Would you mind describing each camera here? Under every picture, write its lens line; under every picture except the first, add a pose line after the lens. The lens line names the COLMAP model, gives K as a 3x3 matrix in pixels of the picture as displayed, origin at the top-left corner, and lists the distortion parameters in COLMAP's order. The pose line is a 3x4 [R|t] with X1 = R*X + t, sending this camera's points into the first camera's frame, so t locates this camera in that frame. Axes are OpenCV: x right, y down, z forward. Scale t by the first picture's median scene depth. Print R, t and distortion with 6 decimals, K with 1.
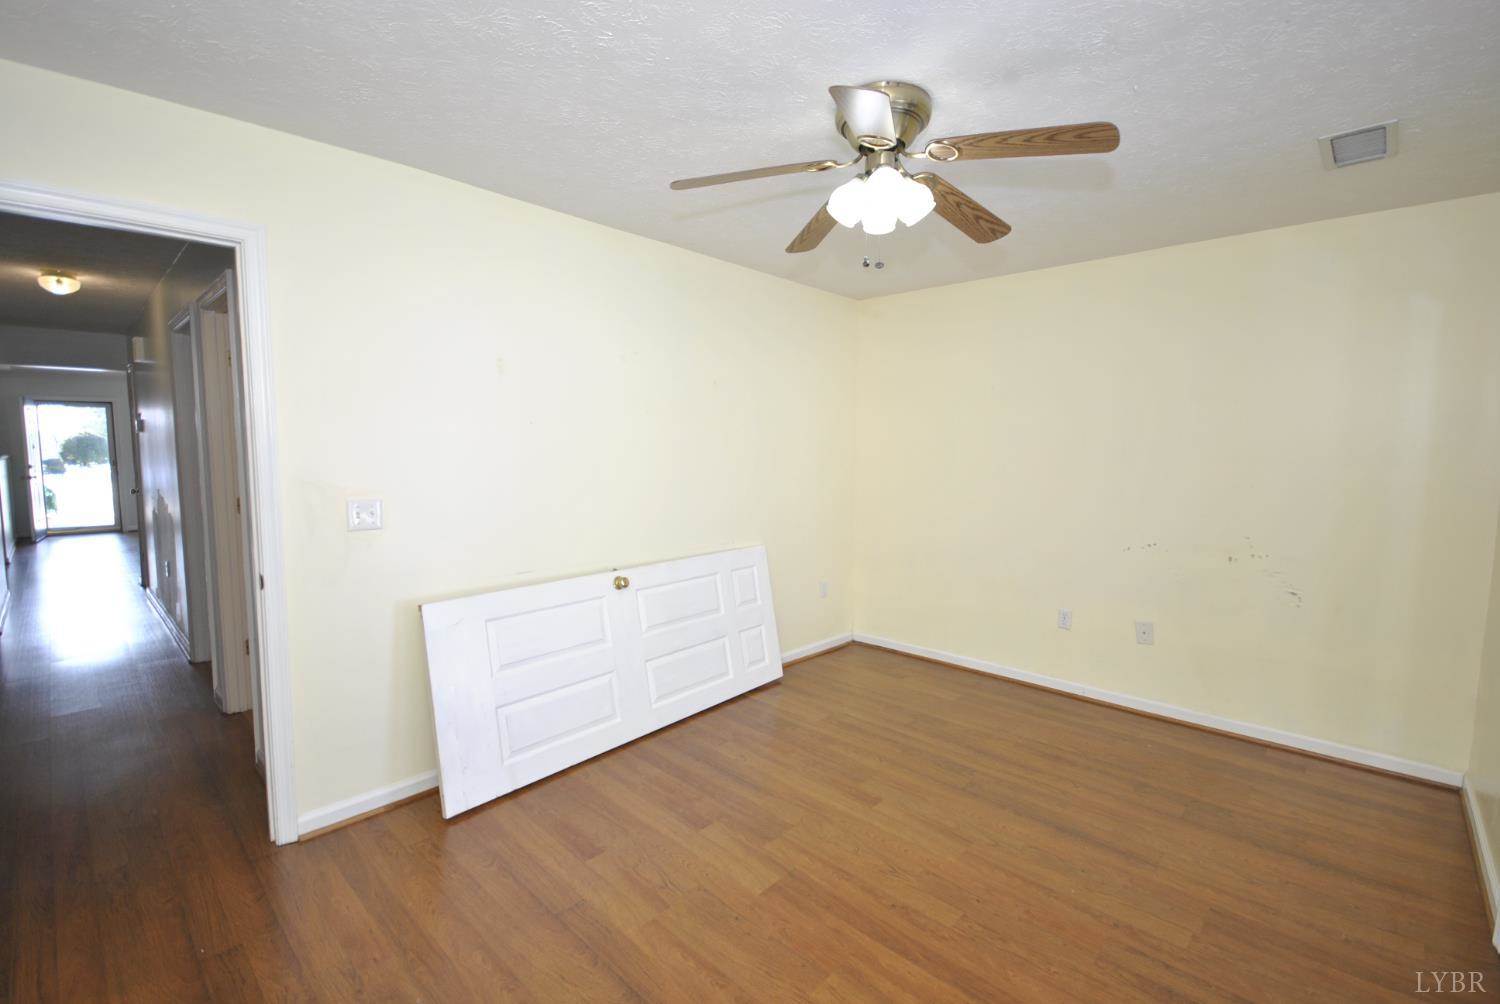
lens RADIAL K [[658.6, 0, 761.2], [0, 658.6, 503.4], [0, 0, 1]] dist [0.015536, -0.014544]
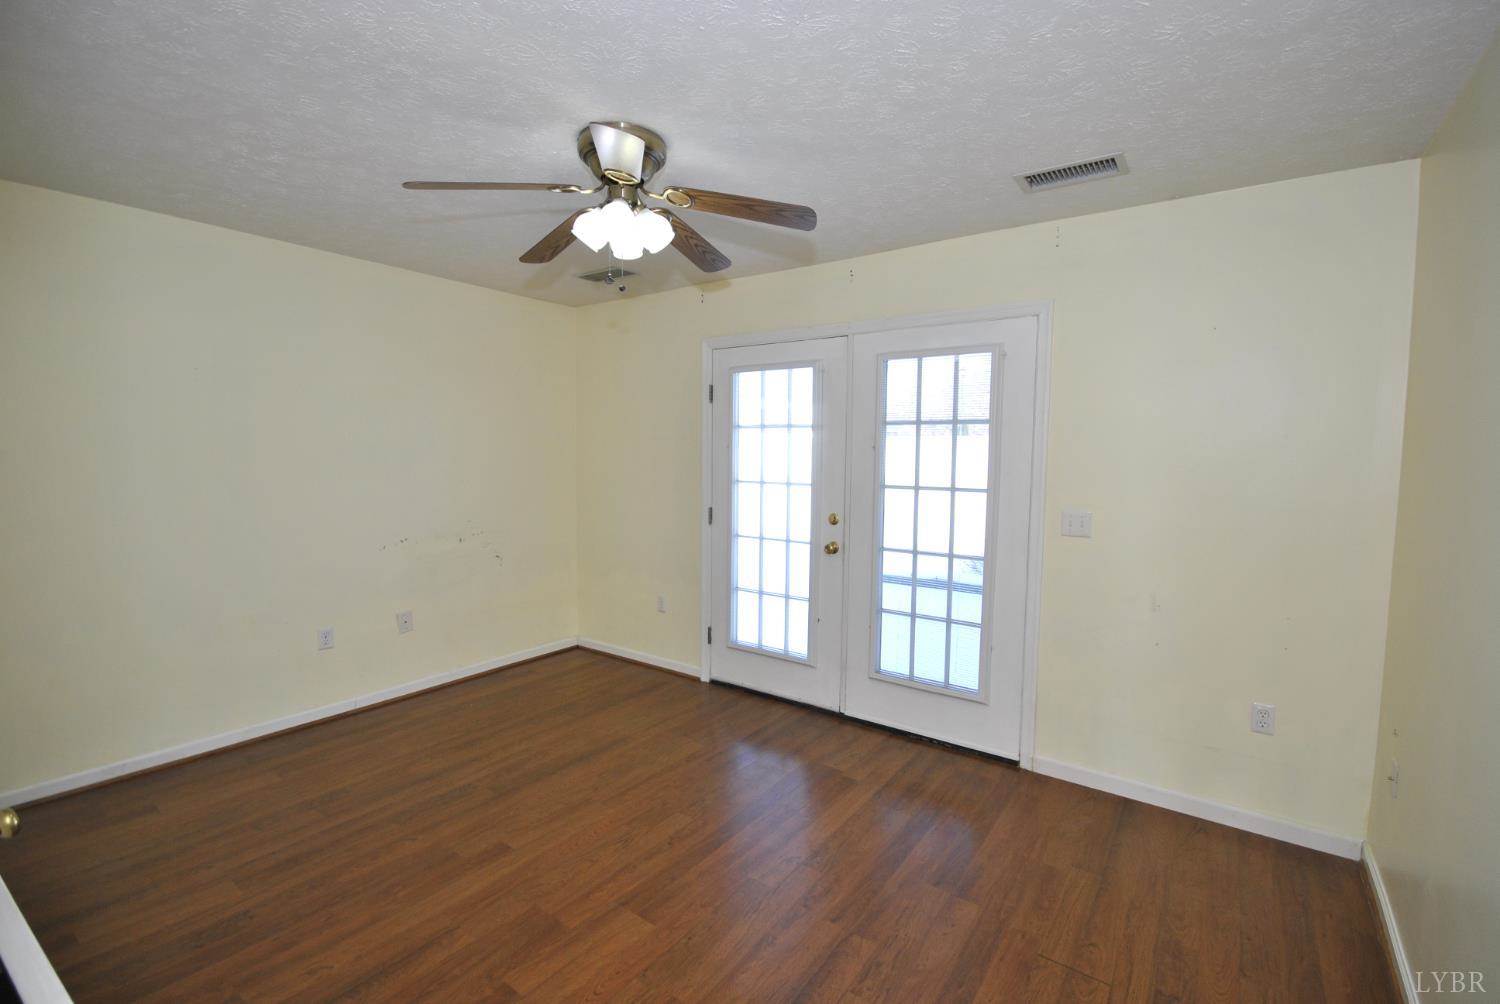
lens RADIAL K [[658.6, 0, 761.2], [0, 658.6, 503.4], [0, 0, 1]] dist [0.015536, -0.014544]
pose [[-0.129019, -0.086312, 0.987879, -0.644006], [0.073960, 0.992593, 0.096384, -0.068629], [-0.988880, 0.085499, -0.121680, 0.637325]]
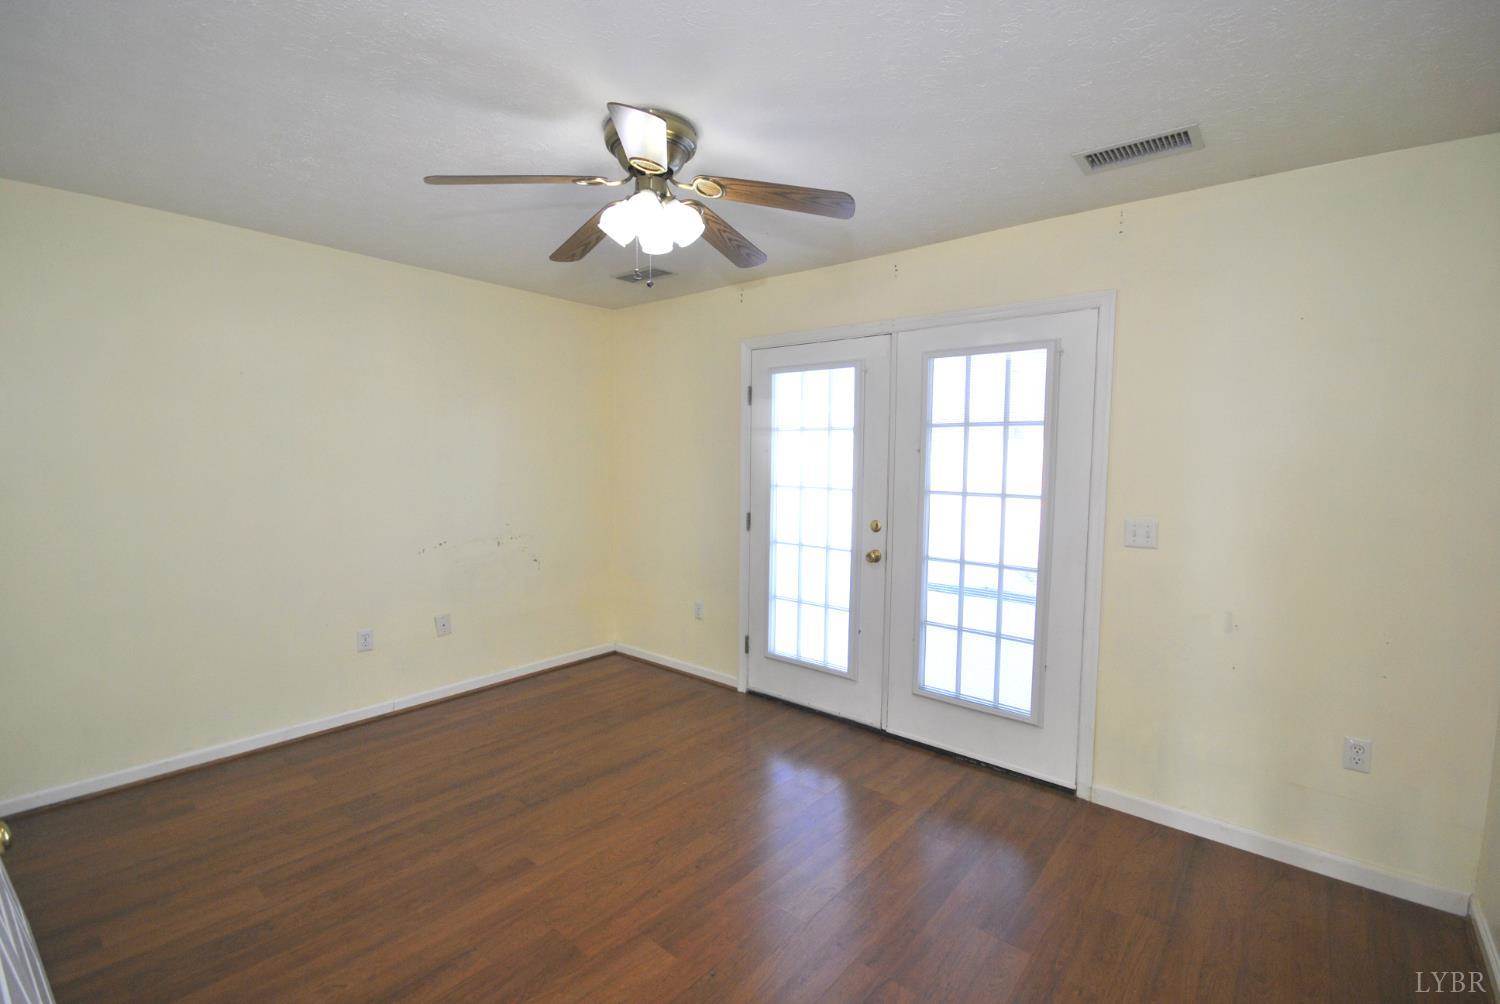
lens RADIAL K [[658.6, 0, 761.2], [0, 658.6, 503.4], [0, 0, 1]] dist [0.015536, -0.014544]
pose [[-0.059059, -0.081000, 0.994963, -0.602667], [0.074048, 0.993601, 0.085284, -0.066294], [-0.995504, 0.078711, -0.052684, 0.618492]]
